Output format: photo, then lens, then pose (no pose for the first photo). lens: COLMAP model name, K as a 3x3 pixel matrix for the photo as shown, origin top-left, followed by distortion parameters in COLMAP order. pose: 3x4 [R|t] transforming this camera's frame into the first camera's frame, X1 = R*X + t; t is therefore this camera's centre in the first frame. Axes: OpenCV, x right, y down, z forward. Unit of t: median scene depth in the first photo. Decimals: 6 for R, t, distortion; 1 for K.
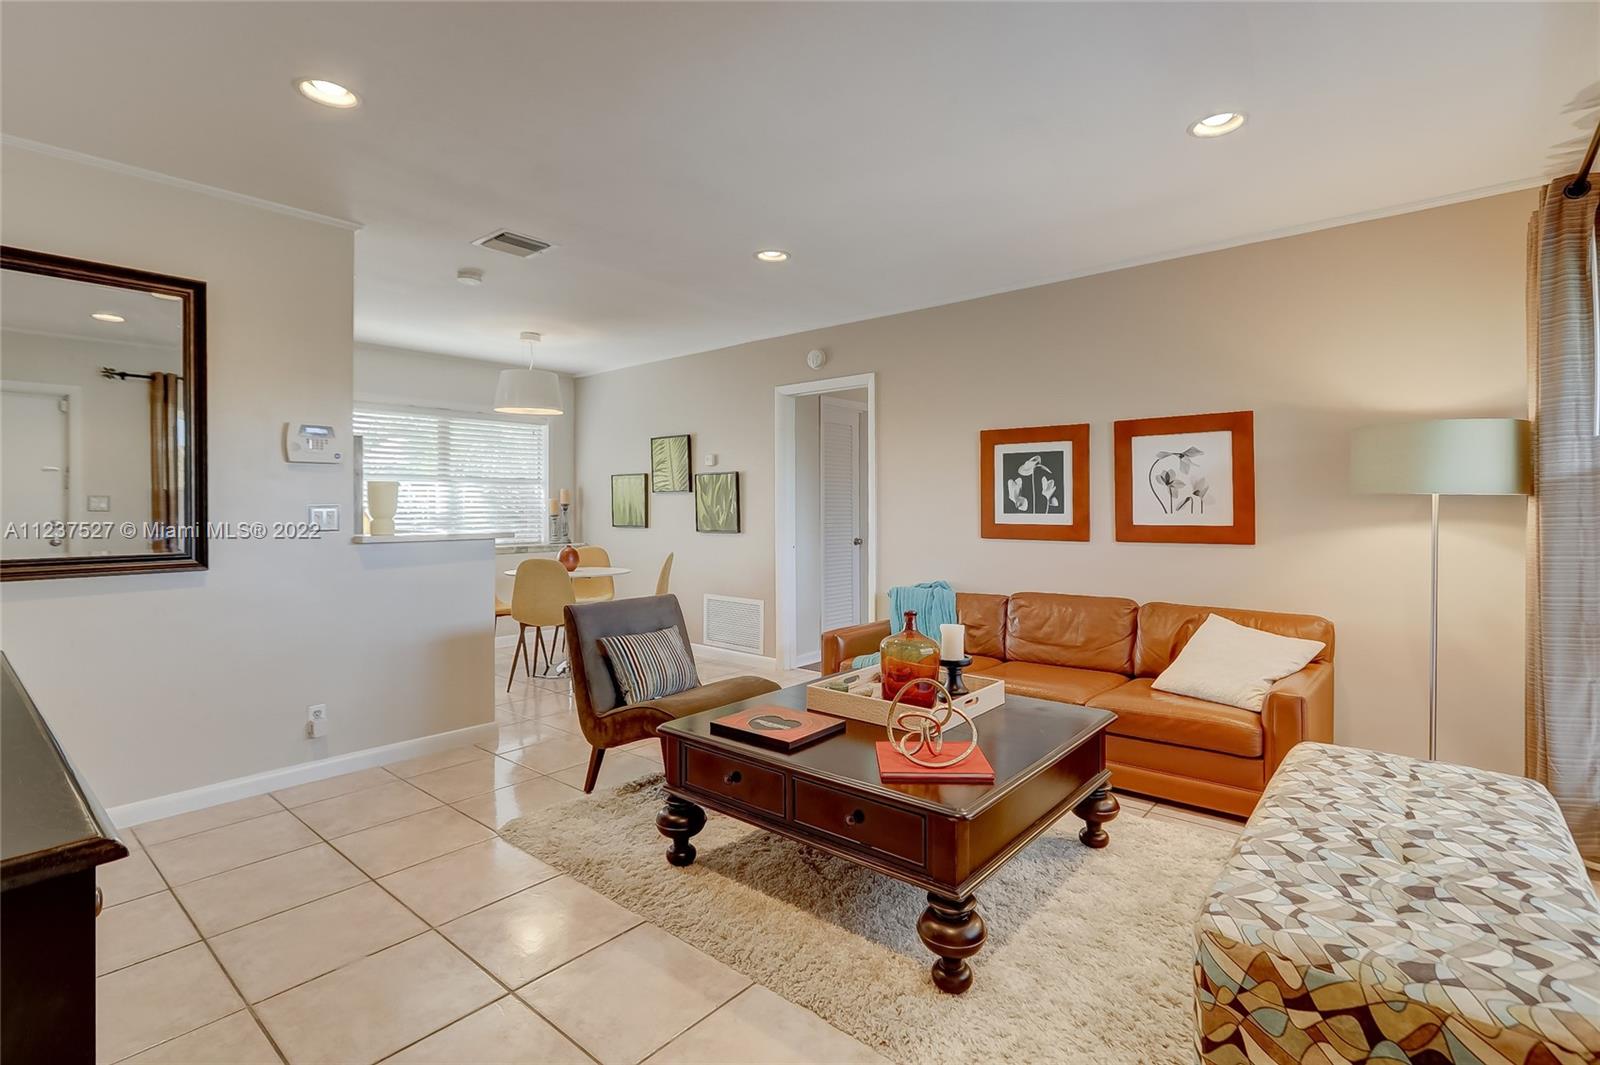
lens RADIAL K [[733.5, 0, 795.2], [0, 733.5, 515.2], [0, 0, 1]] dist [-0.001981, 0.005027]
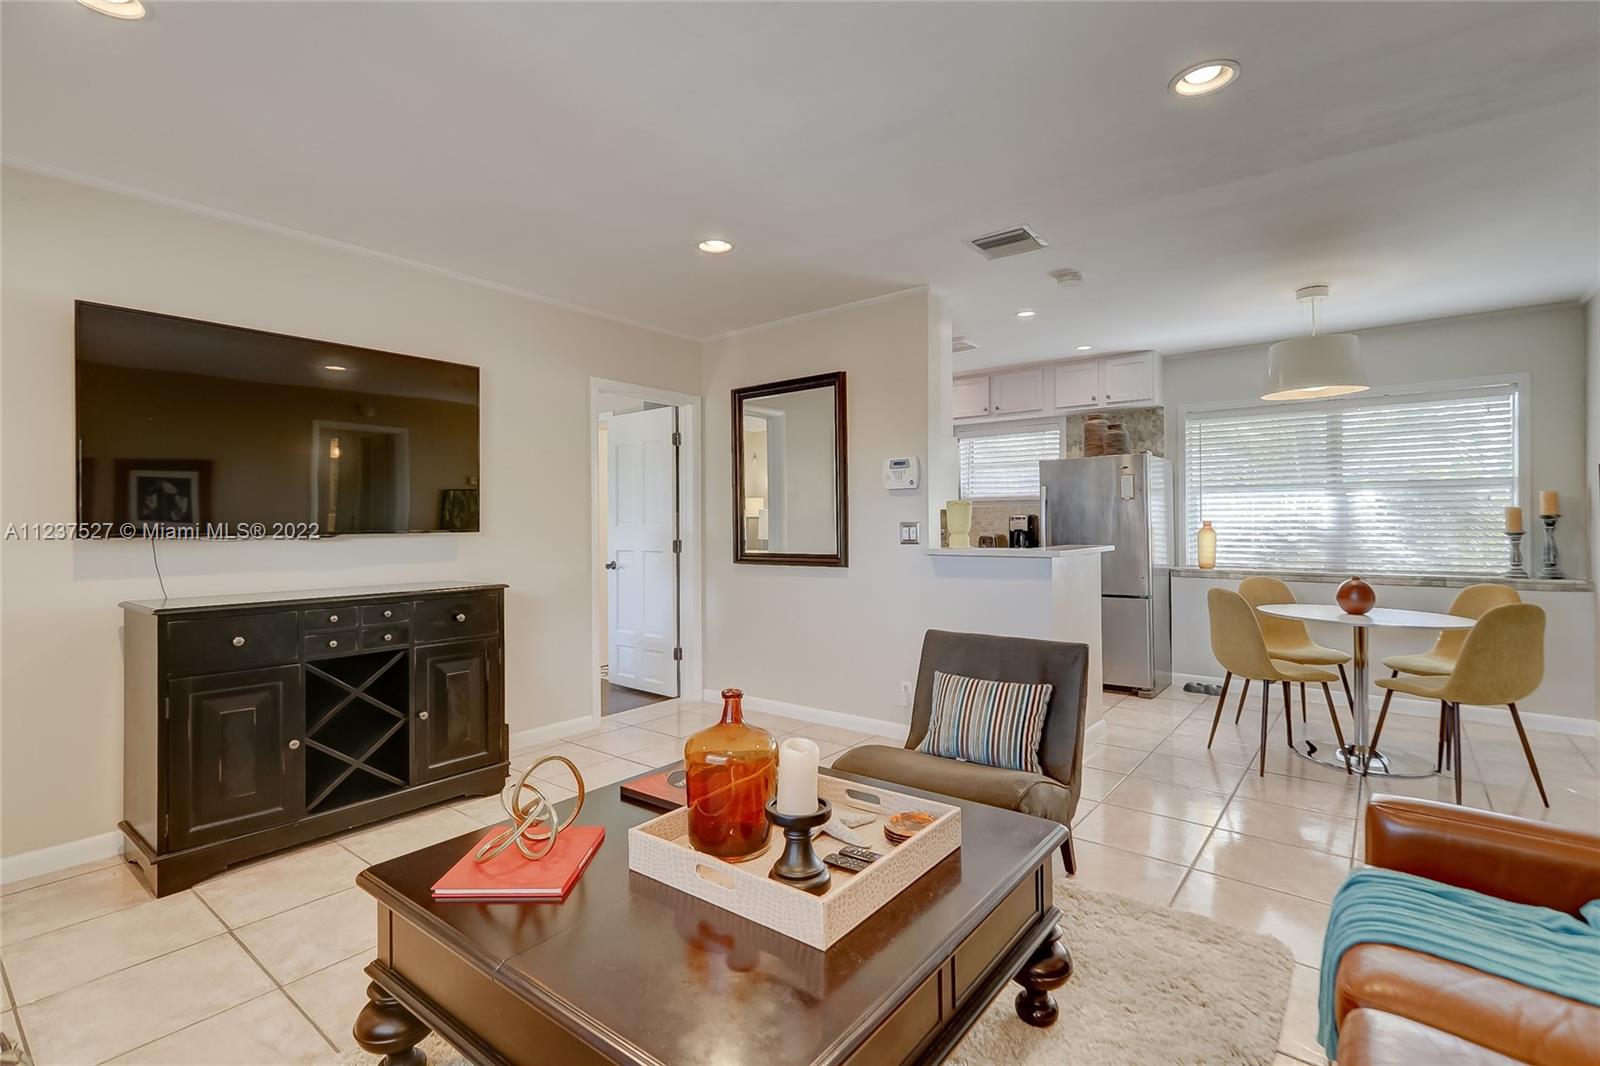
lens RADIAL K [[733.5, 0, 799.3], [0, 733.5, 518.8], [0, 0, 1]] dist [-0.001981, 0.005027]
pose [[0.043615, -0.008415, -0.999013, 0.449705], [-0.005762, 0.999946, -0.008675, -0.005711], [0.999032, 0.006134, 0.043564, 0.571955]]
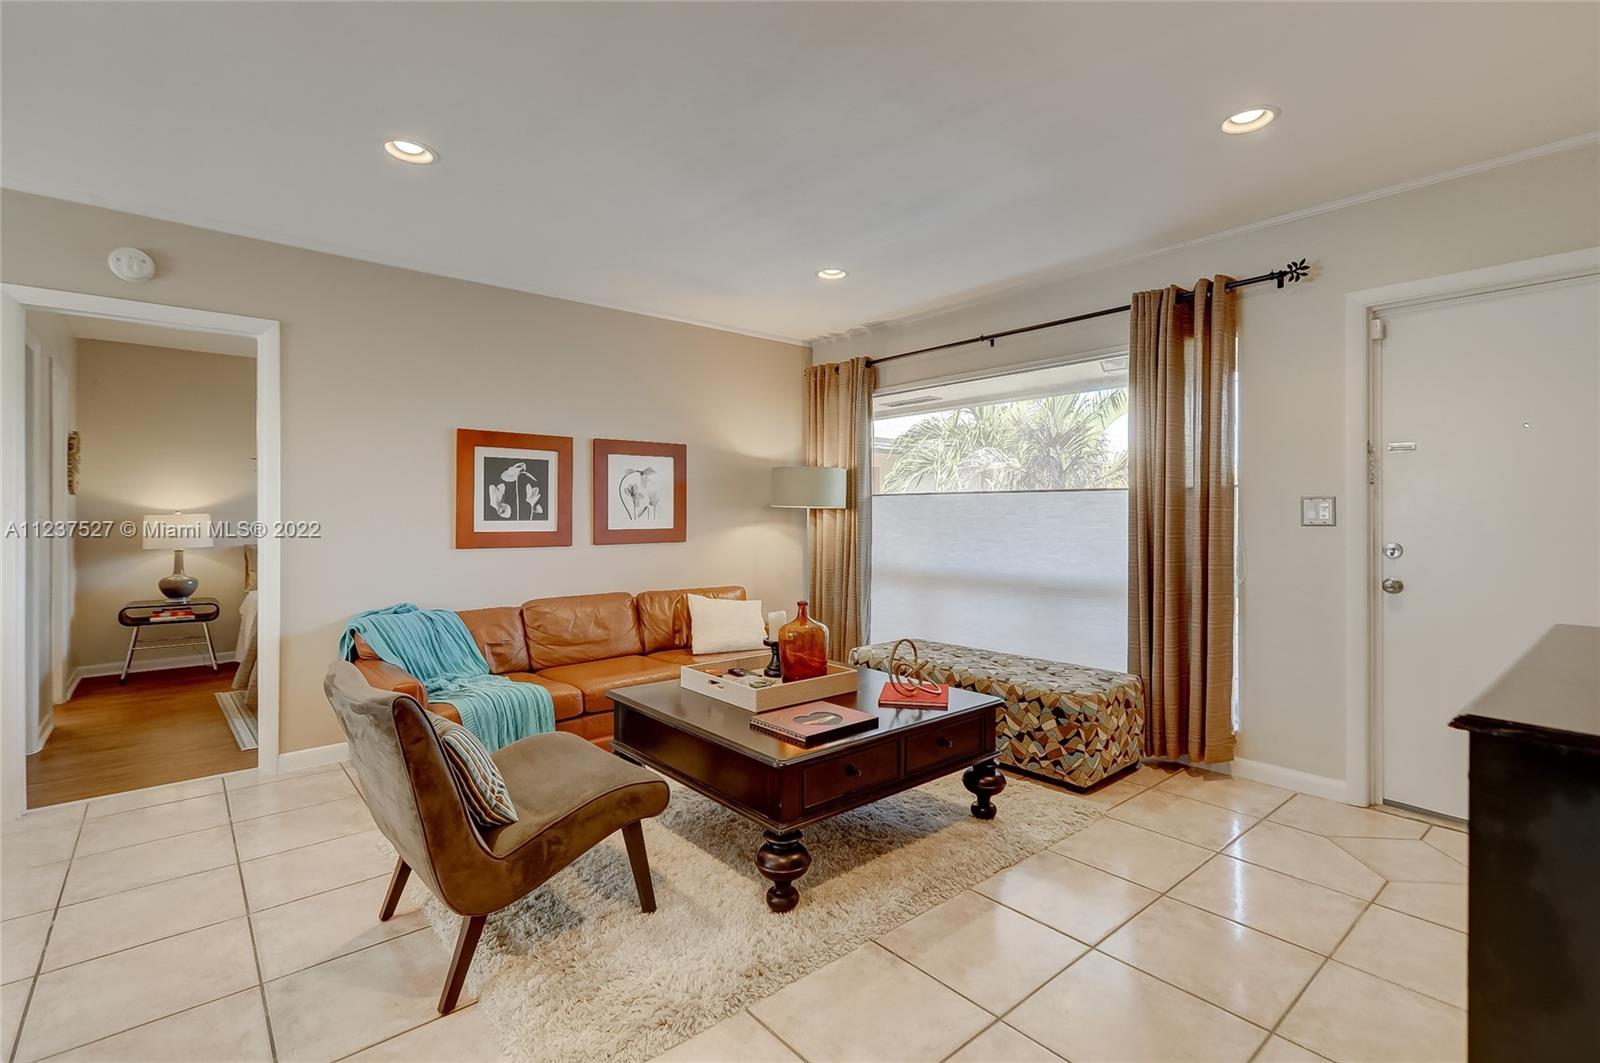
lens RADIAL K [[733.5, 0, 799.5], [0, 733.5, 515.3], [0, 0, 1]] dist [-0.001981, 0.005027]
pose [[0.168711, 0.000777, 0.985665, -0.572926], [0.010128, 0.999946, -0.002522, -0.003264], [-0.985614, 0.010408, 0.168694, 0.455486]]
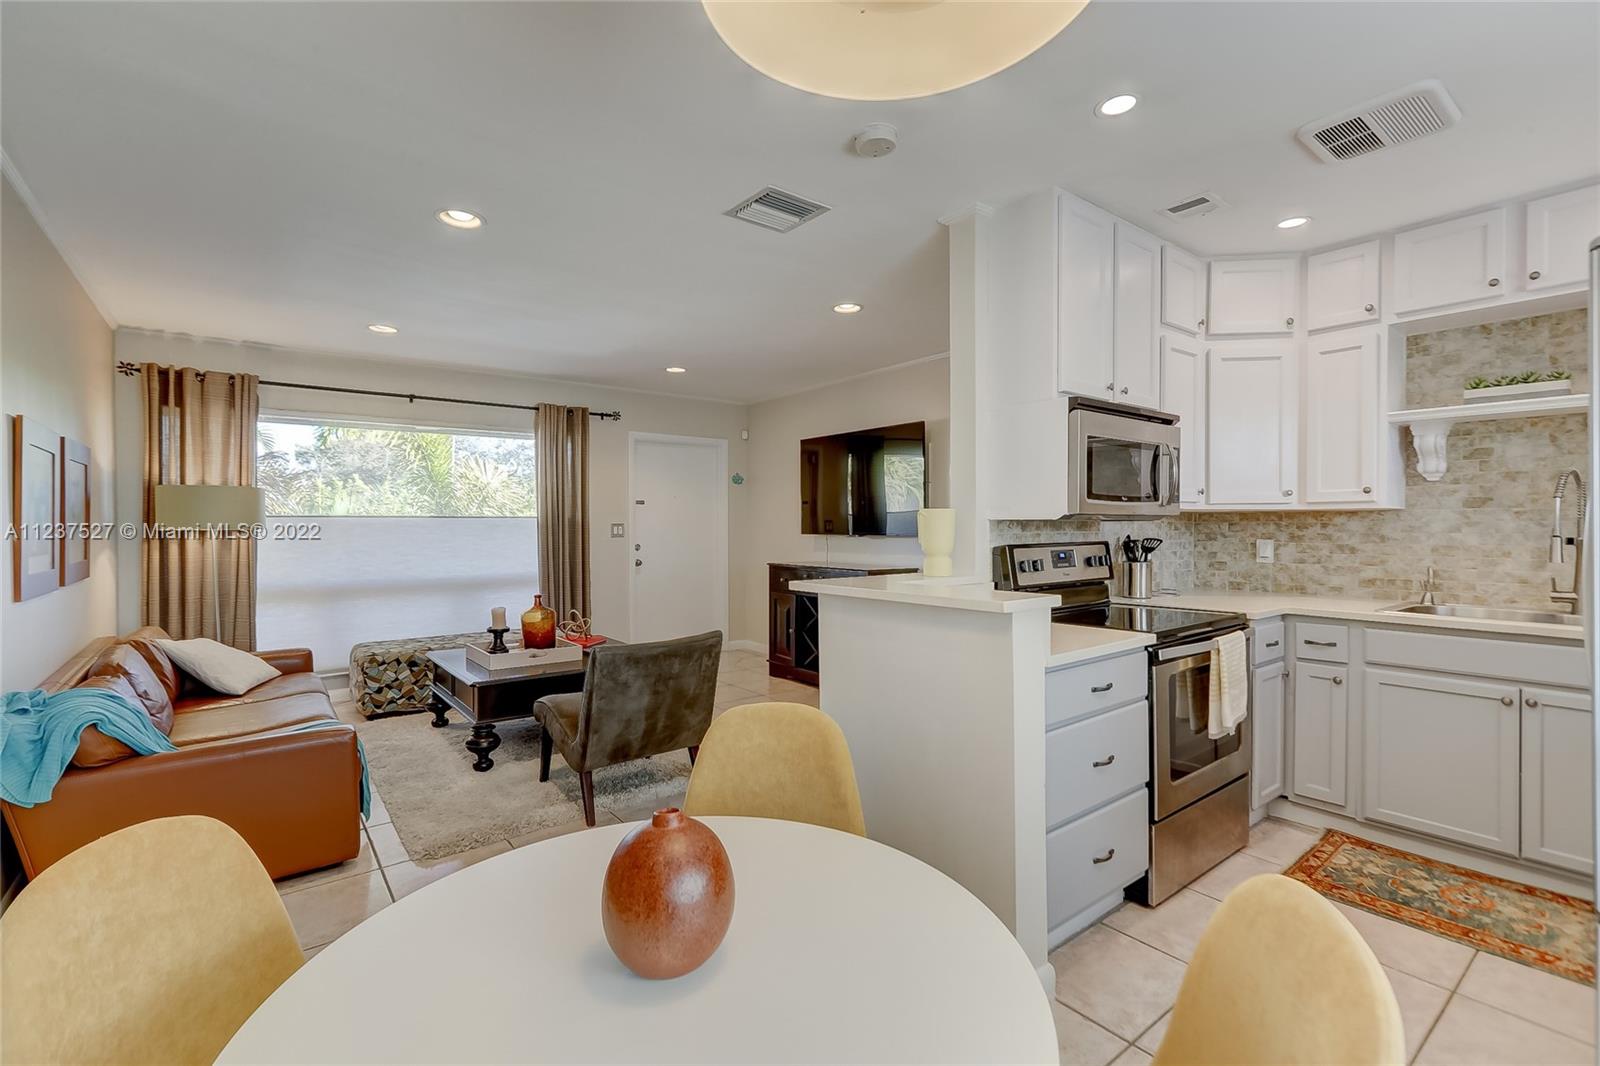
lens RADIAL K [[733.5, 0, 805.3], [0, 733.5, 528.2], [0, 0, 1]] dist [-0.001981, 0.005027]
pose [[-0.984064, 0.001215, 0.177809, -0.462697], [0.004750, 0.999799, 0.019455, -0.035492], [-0.177749, 0.019990, -0.983873, 1.482829]]
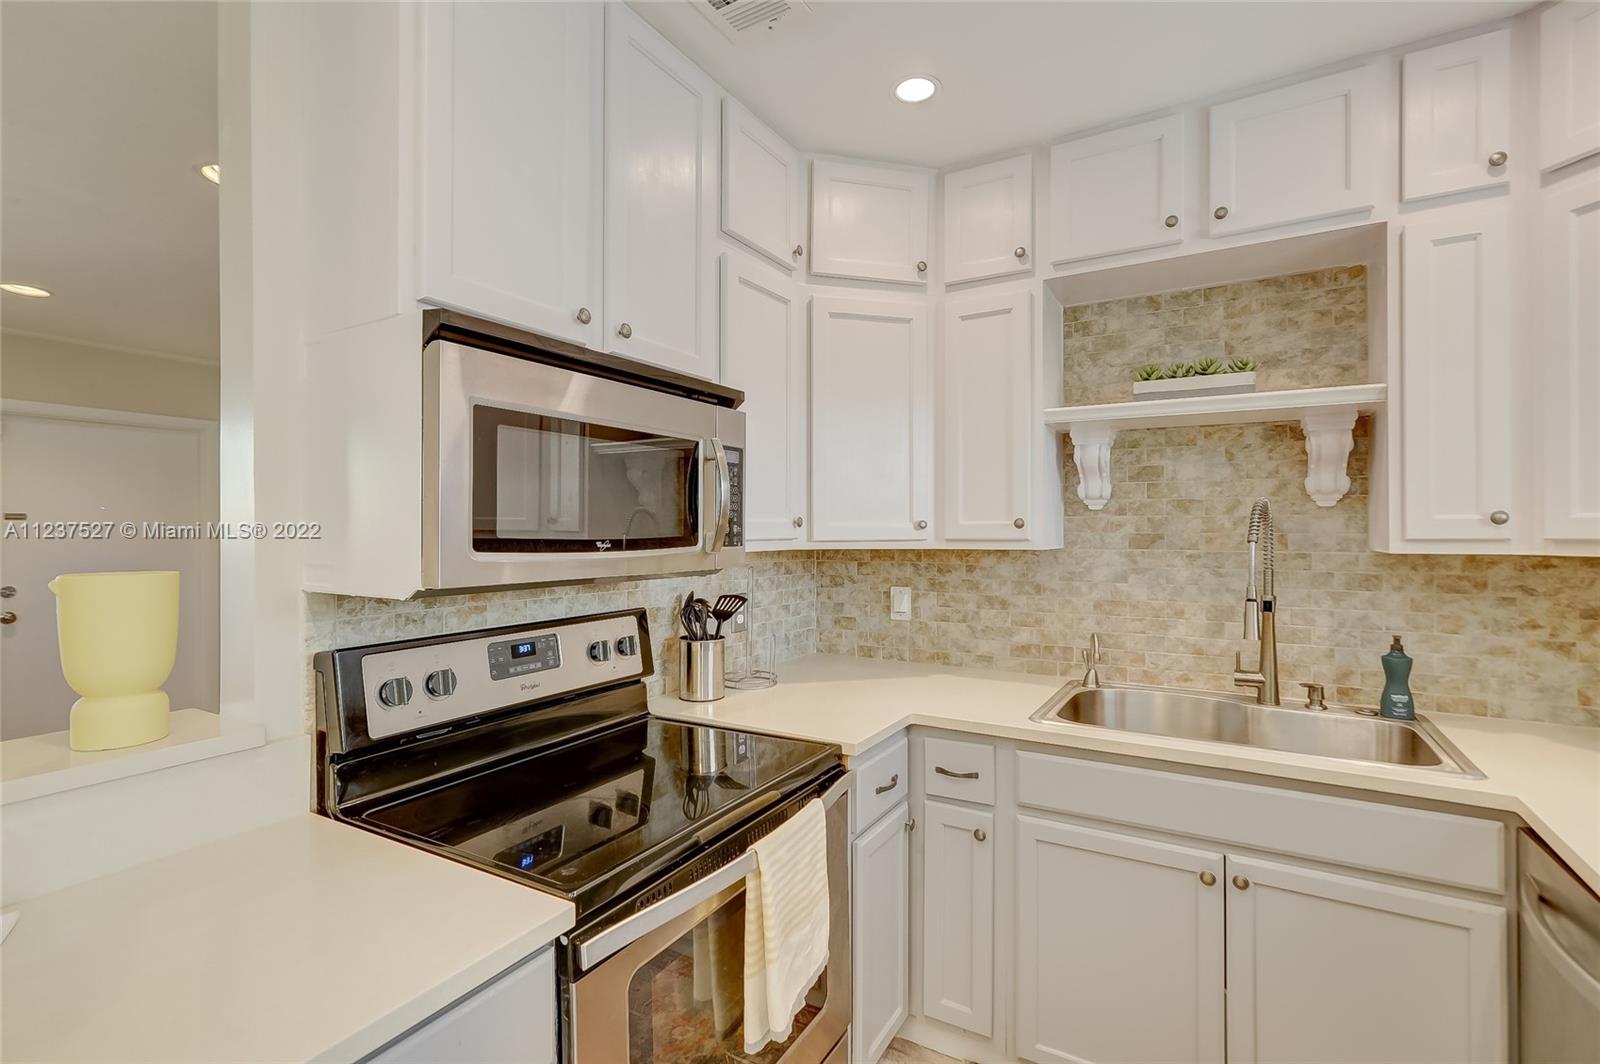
lens RADIAL K [[733.5, 0, 798.3], [0, 733.5, 526.3], [0, 0, 1]] dist [-0.001981, 0.005027]
pose [[-0.984220, 0.000270, -0.176950, -0.649356], [-0.001096, 0.999970, 0.007621, -0.057788], [0.176947, 0.007695, -0.984190, 1.123420]]
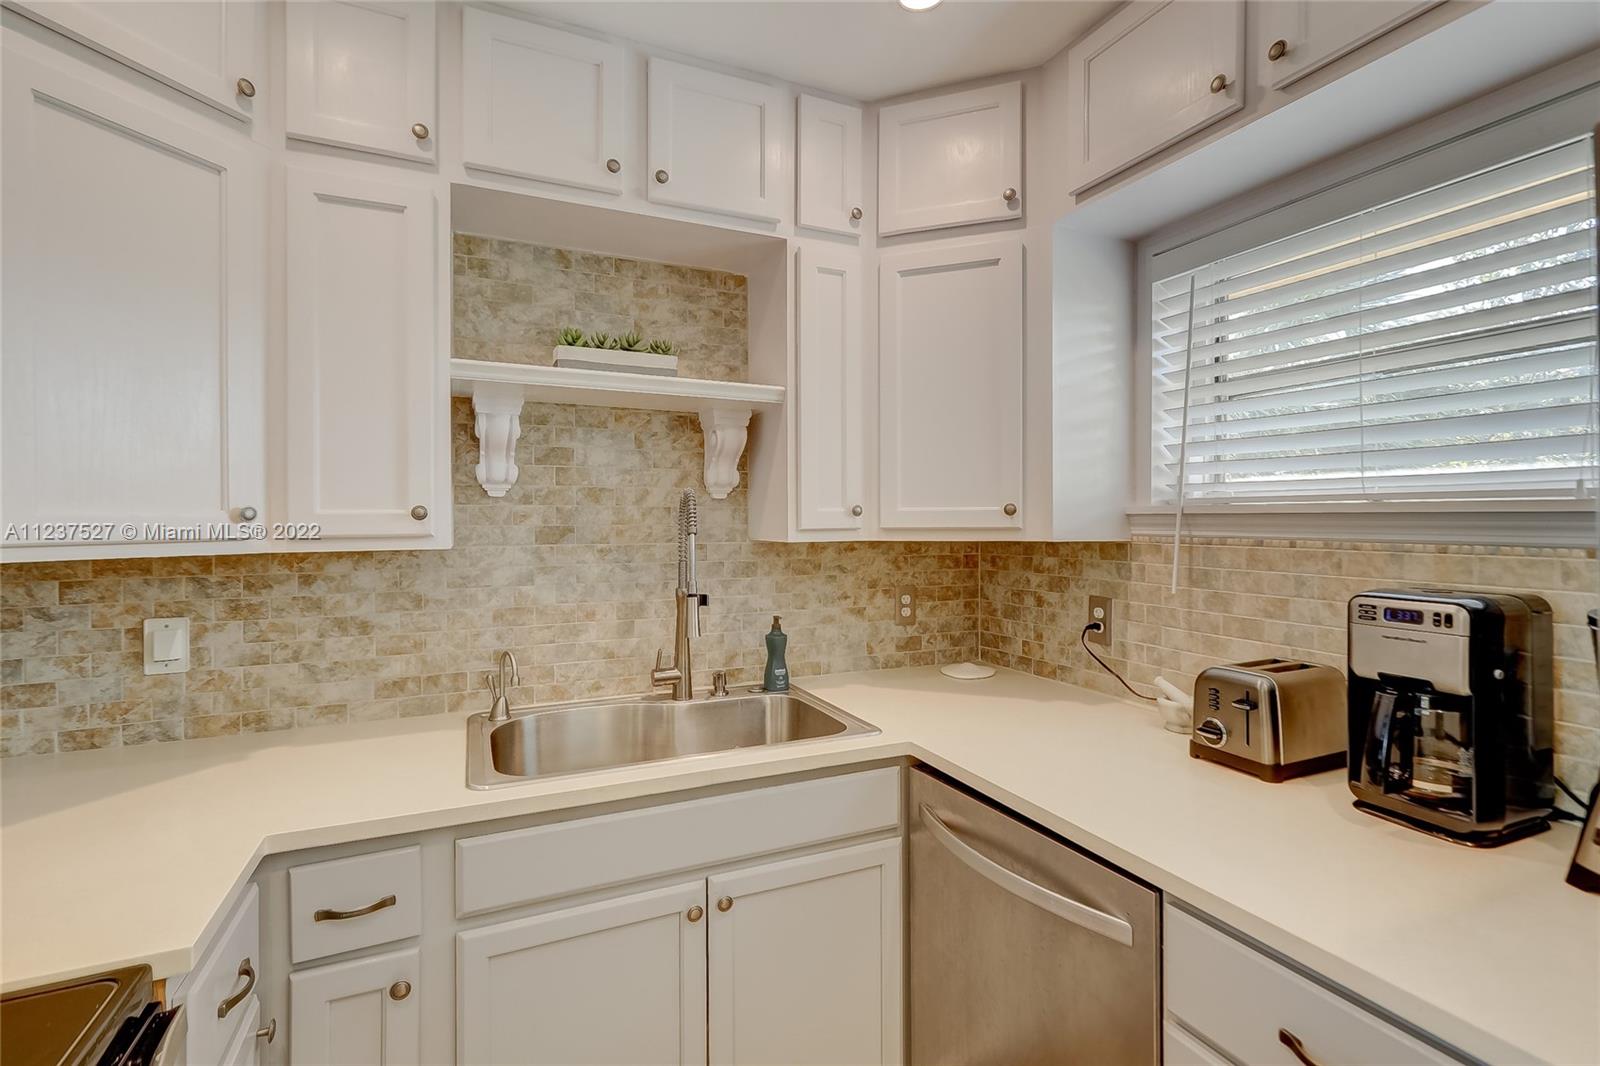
lens RADIAL K [[733.5, 0, 798.4], [0, 733.5, 522.6], [0, 0, 1]] dist [-0.001981, 0.005027]
pose [[-0.420472, 0.004860, -0.907293, -0.641510], [-0.007456, 0.999933, 0.008812, -0.056126], [0.907275, 0.010470, -0.420408, 0.978028]]
